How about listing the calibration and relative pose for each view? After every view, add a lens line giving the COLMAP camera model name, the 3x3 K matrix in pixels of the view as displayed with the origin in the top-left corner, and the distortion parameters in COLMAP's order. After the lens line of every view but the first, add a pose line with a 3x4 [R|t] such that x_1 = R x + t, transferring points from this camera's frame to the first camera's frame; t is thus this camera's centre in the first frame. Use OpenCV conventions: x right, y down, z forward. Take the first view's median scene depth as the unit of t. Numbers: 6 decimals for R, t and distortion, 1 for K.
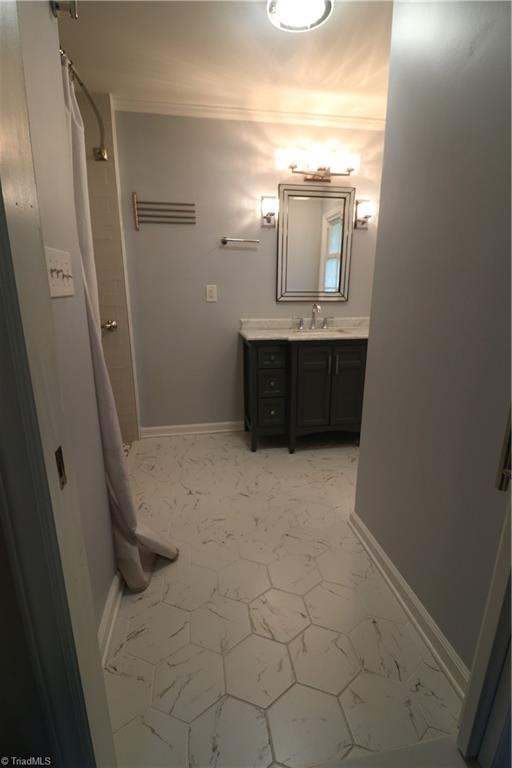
lens RADIAL K [[360.8, 0, 253.4], [0, 360.8, 384.3], [0, 0, 1]] dist [-0.013018, -0.003864]
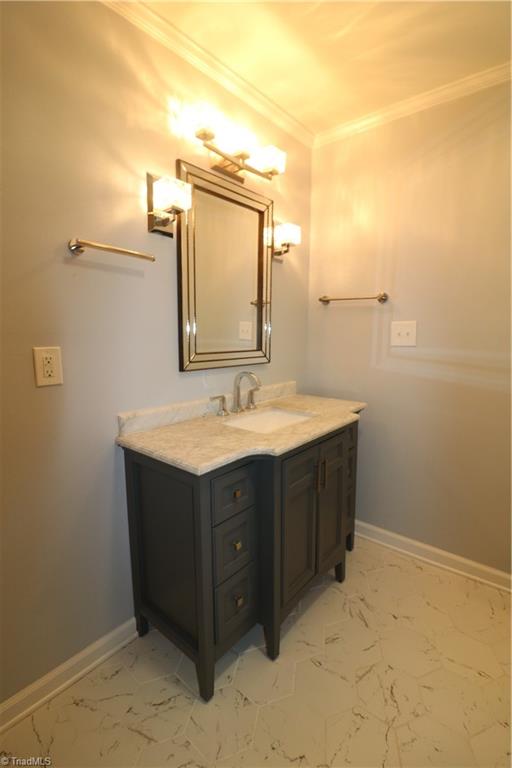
lens RADIAL K [[360.8, 0, 260.5], [0, 360.8, 377.4], [0, 0, 1]] dist [-0.013018, -0.003864]
pose [[0.740228, -0.082474, 0.667278, -0.217702], [0.151412, 0.987403, -0.045924, -0.187635], [-0.655085, 0.135029, 0.743391, 0.549358]]
